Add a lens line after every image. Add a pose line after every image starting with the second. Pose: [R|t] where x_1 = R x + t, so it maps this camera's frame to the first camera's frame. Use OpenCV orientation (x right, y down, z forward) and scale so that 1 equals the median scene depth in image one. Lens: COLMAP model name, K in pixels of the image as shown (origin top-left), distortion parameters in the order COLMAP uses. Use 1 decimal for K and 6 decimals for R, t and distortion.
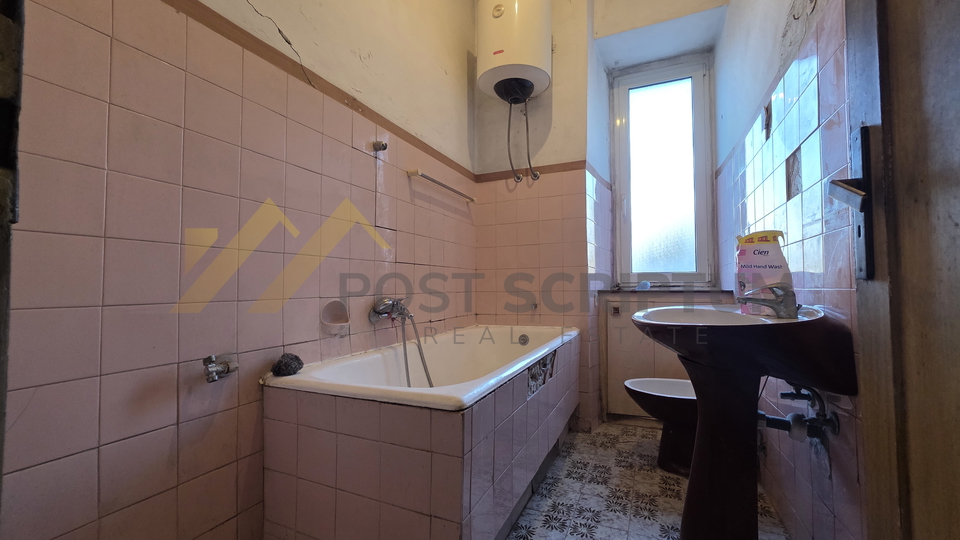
lens RADIAL K [[380.5, 0, 482.3], [0, 380.5, 272.9], [0, 0, 1]] dist [0.000307, 0.000047]
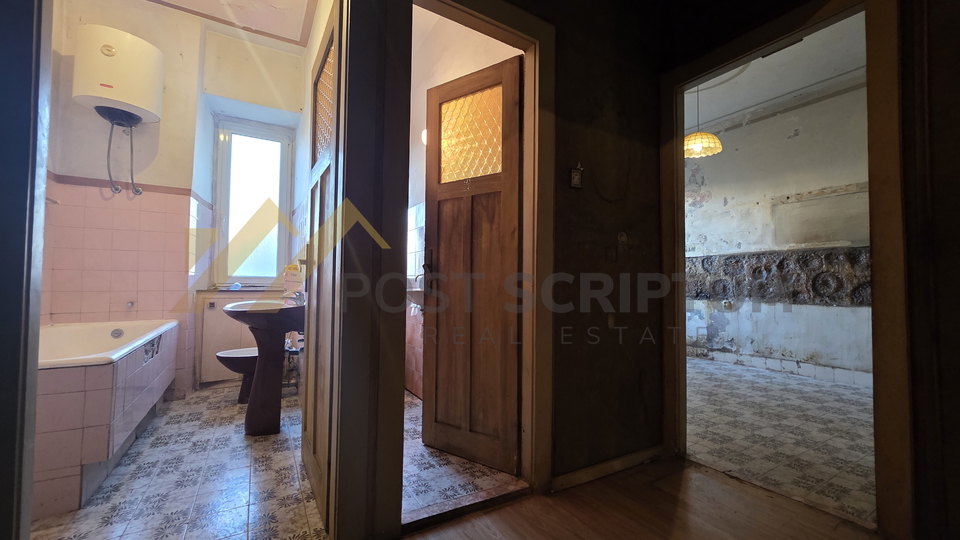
lens RADIAL K [[380.5, 0, 482.3], [0, 380.5, 272.9], [0, 0, 1]] dist [0.000307, 0.000047]
pose [[0.575045, 0.033356, 0.817442, -0.221740], [-0.048524, 0.998800, -0.006621, -0.057364], [-0.816682, -0.035858, 0.575973, -0.603702]]
